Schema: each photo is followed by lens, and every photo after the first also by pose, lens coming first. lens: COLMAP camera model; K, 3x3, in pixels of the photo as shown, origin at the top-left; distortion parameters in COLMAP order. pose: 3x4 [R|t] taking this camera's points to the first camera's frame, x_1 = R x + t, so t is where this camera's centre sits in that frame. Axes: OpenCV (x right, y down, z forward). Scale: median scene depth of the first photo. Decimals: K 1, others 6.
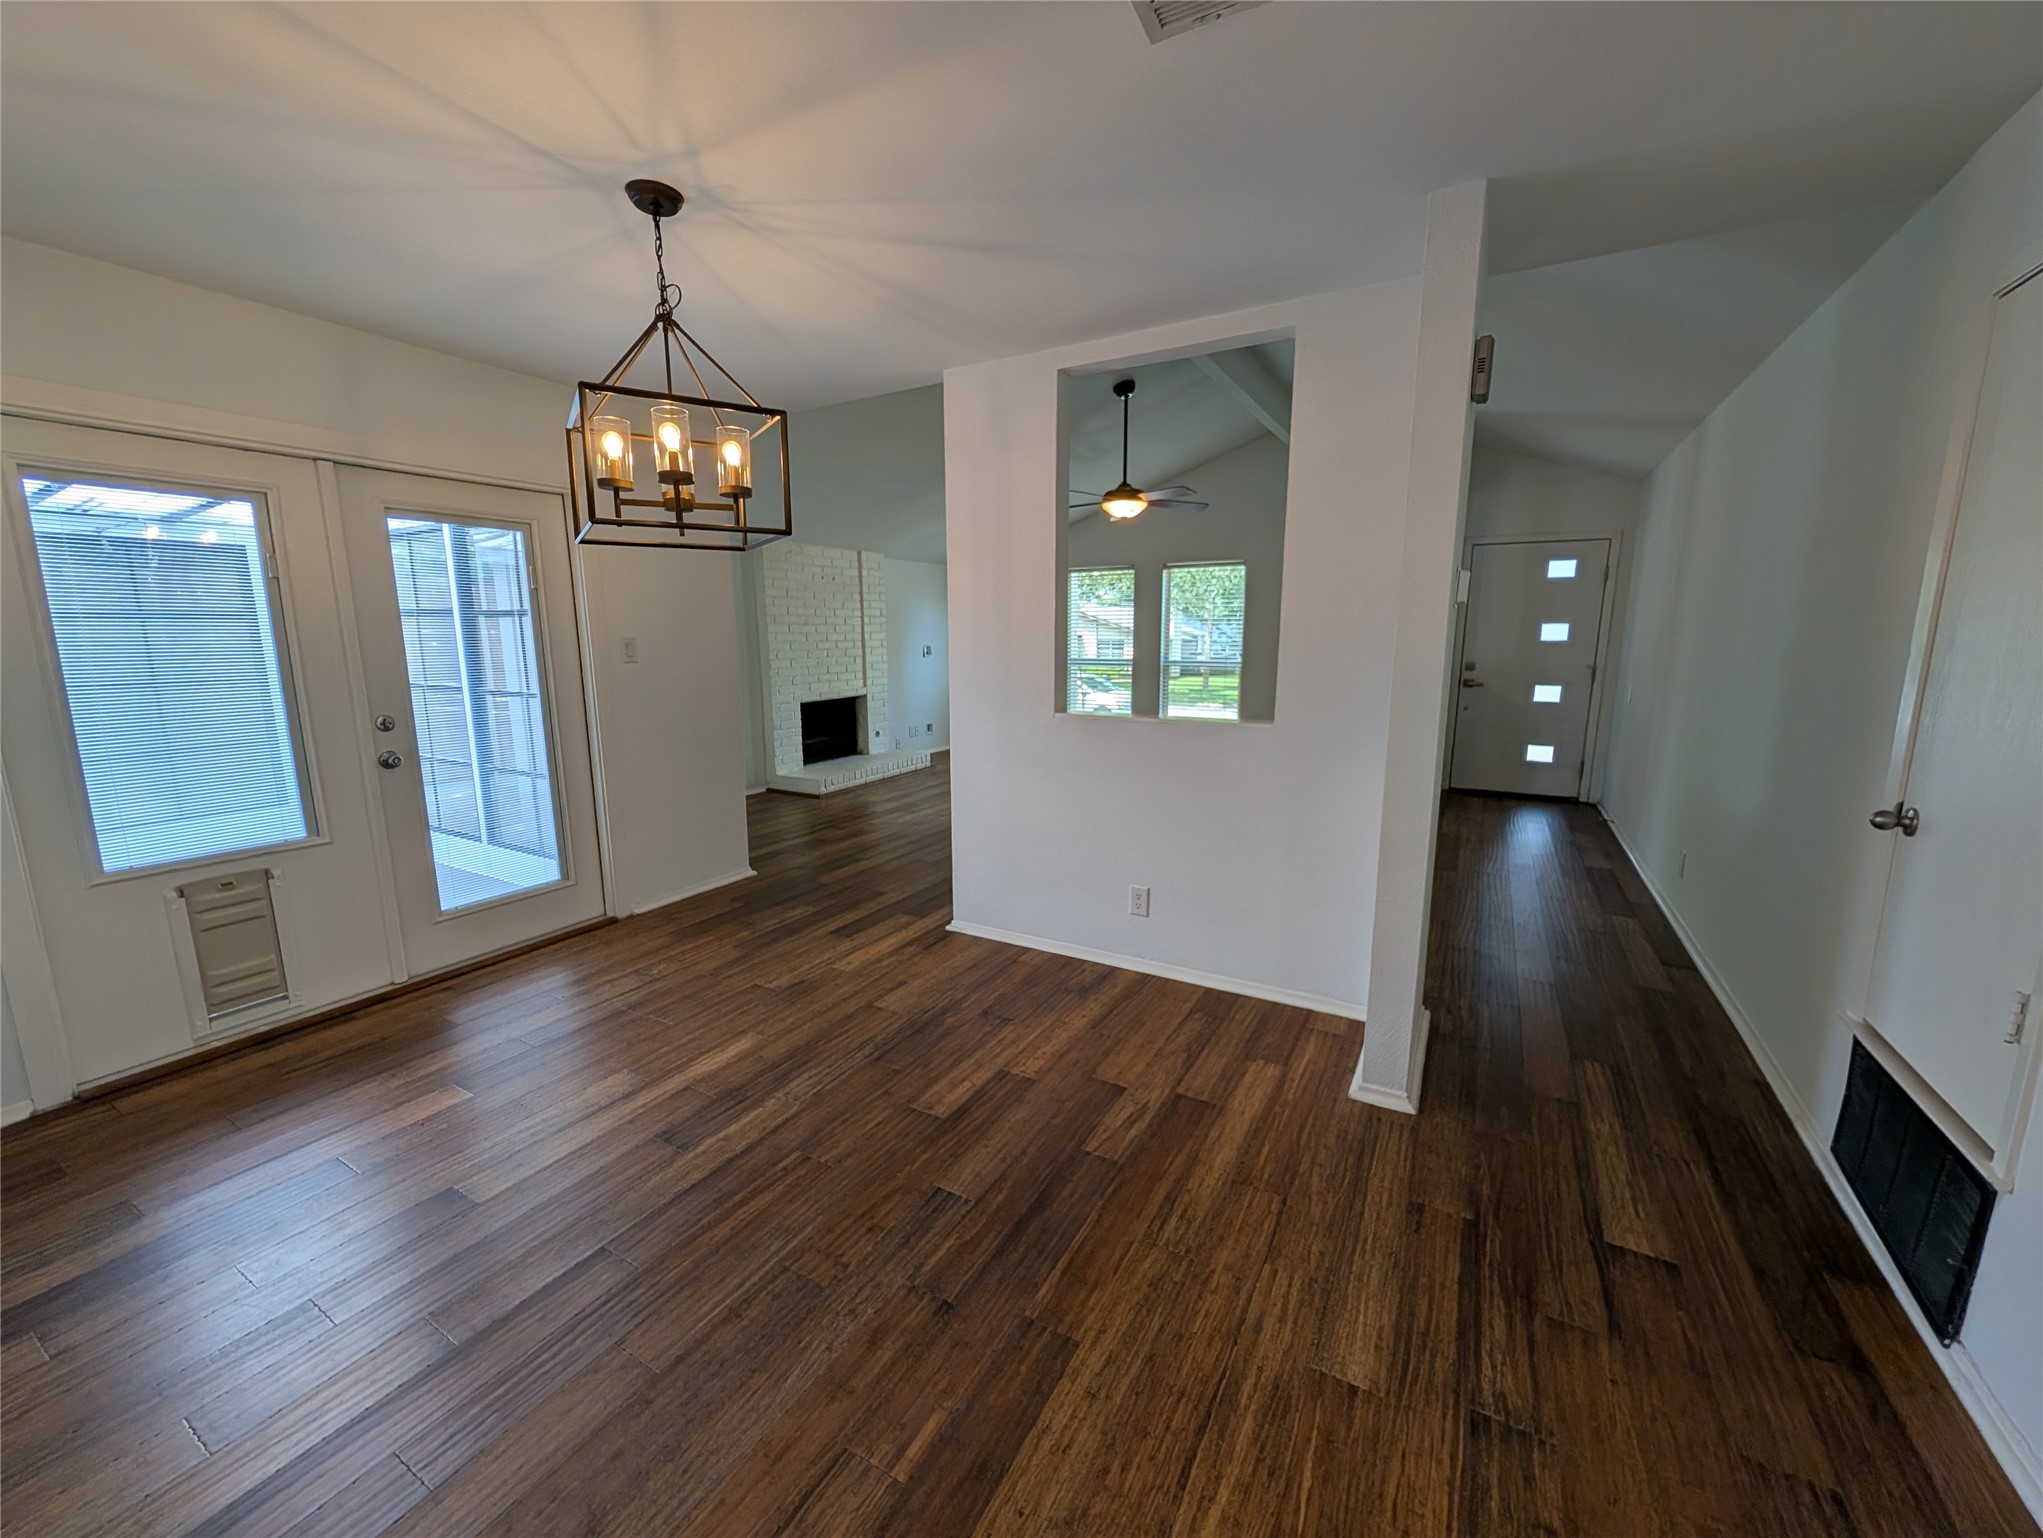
lens RADIAL K [[806.8, 0, 1020.1], [0, 806.8, 775.4], [0, 0, 1]] dist [0.000226, 0.000013]
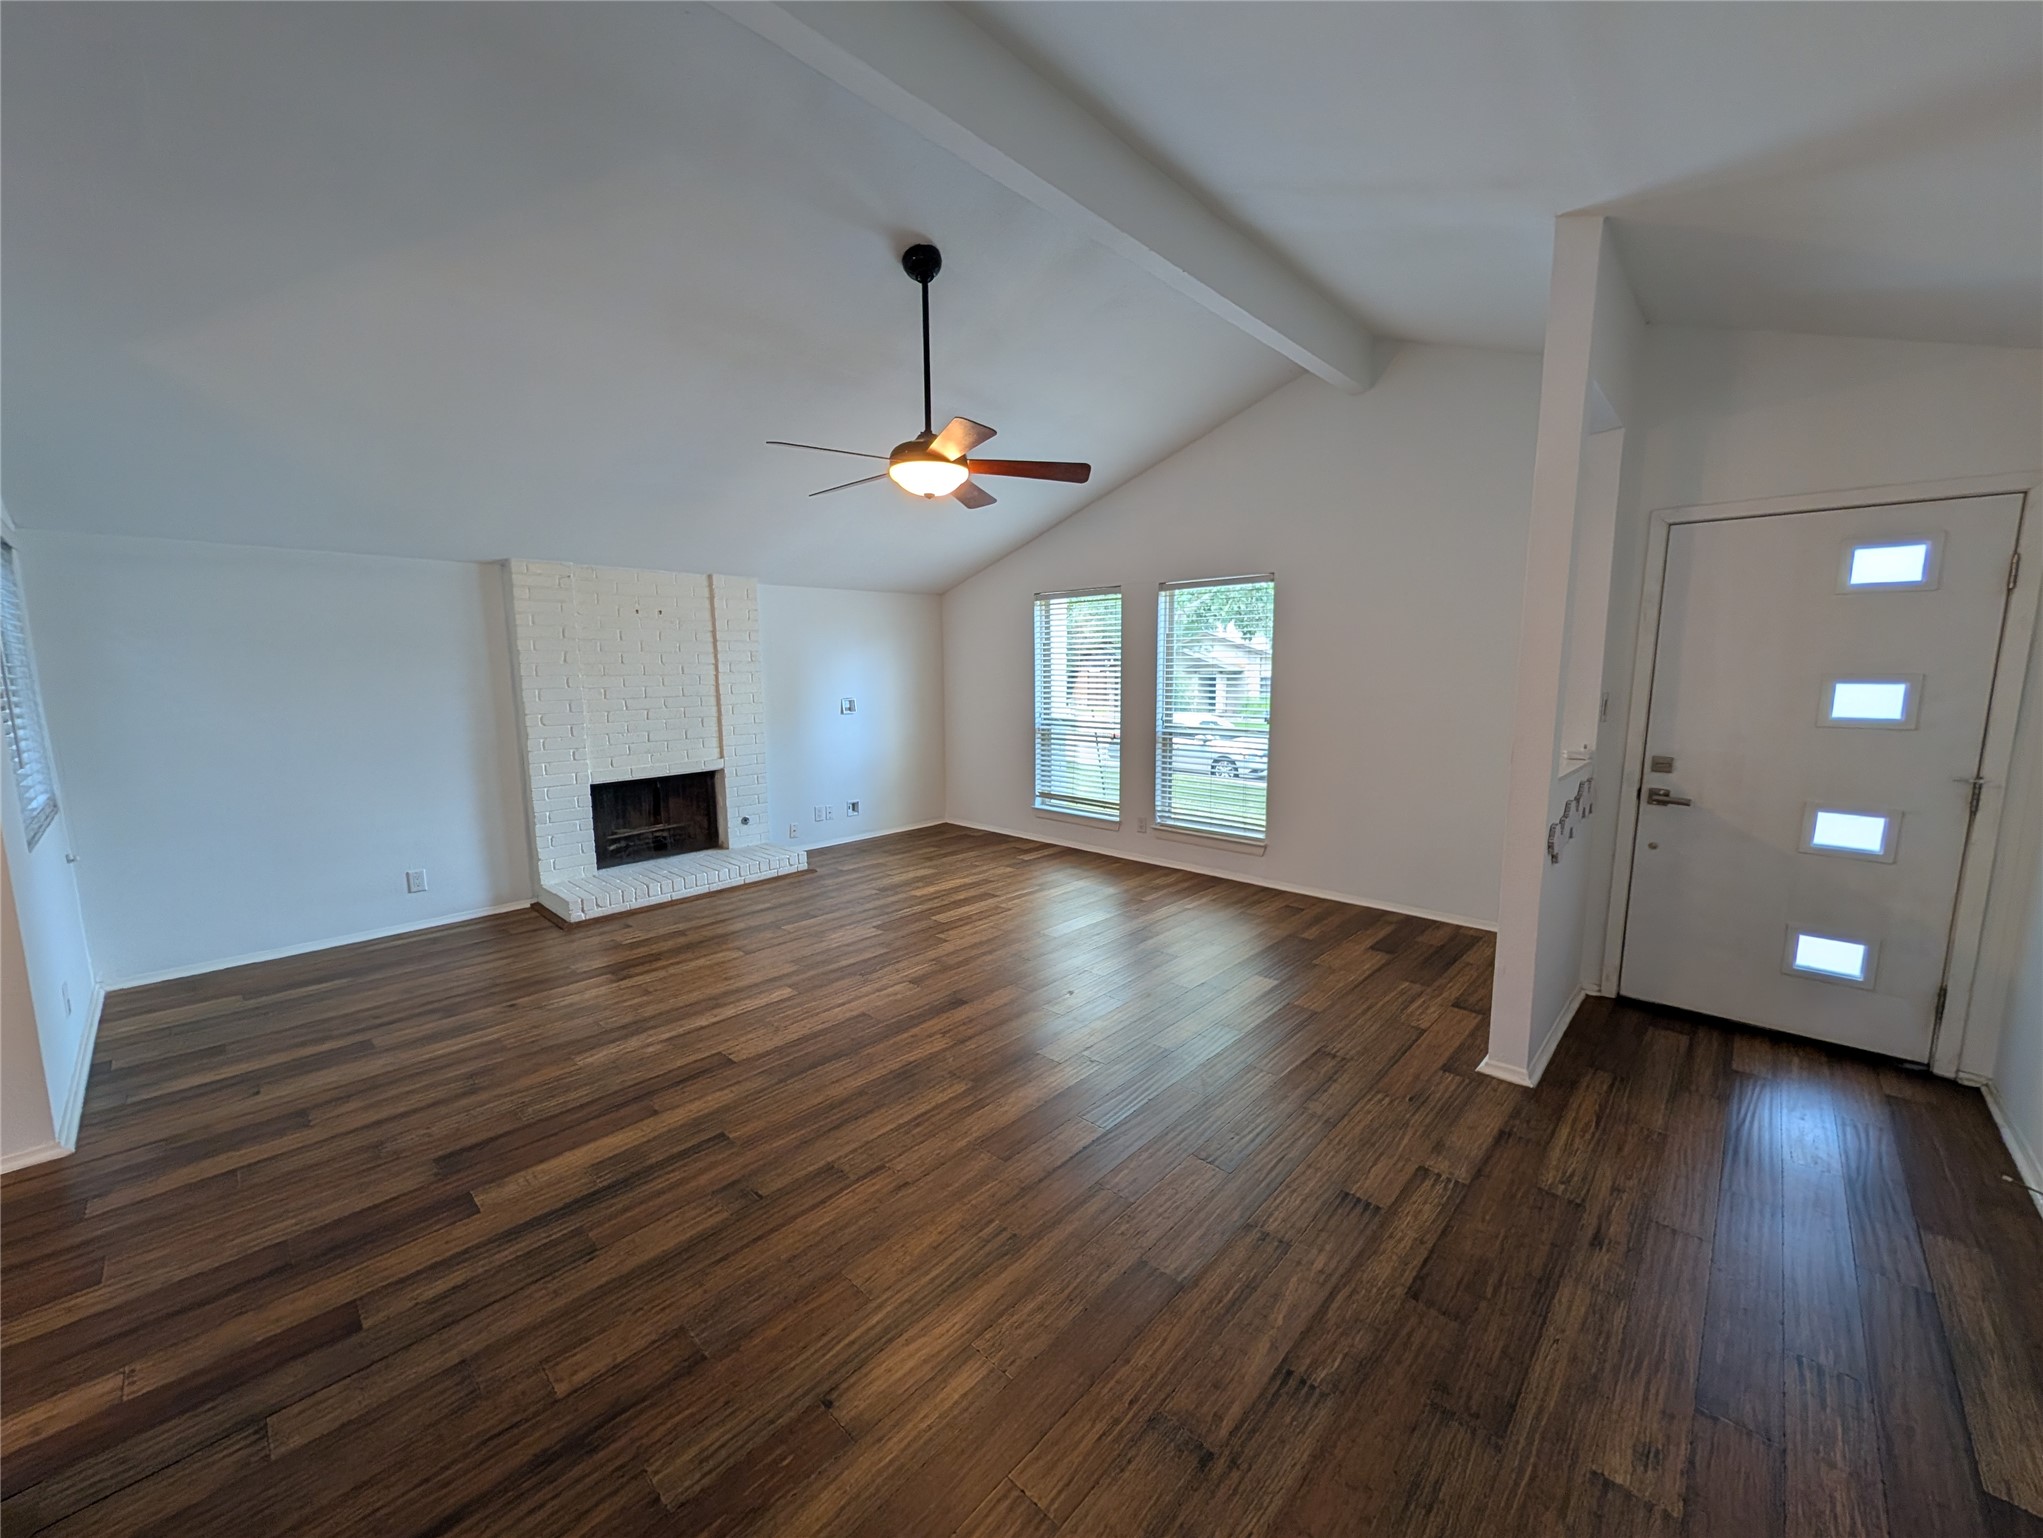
lens RADIAL K [[793.7, 0, 1015.5], [0, 793.7, 774.4], [0, 0, 1]] dist [0.000834, -0.000711]
pose [[0.972877, 0.031123, -0.229218, 0.259353], [-0.040265, 0.998565, -0.035314, -0.088700], [0.227790, 0.043586, 0.972734, 0.396971]]
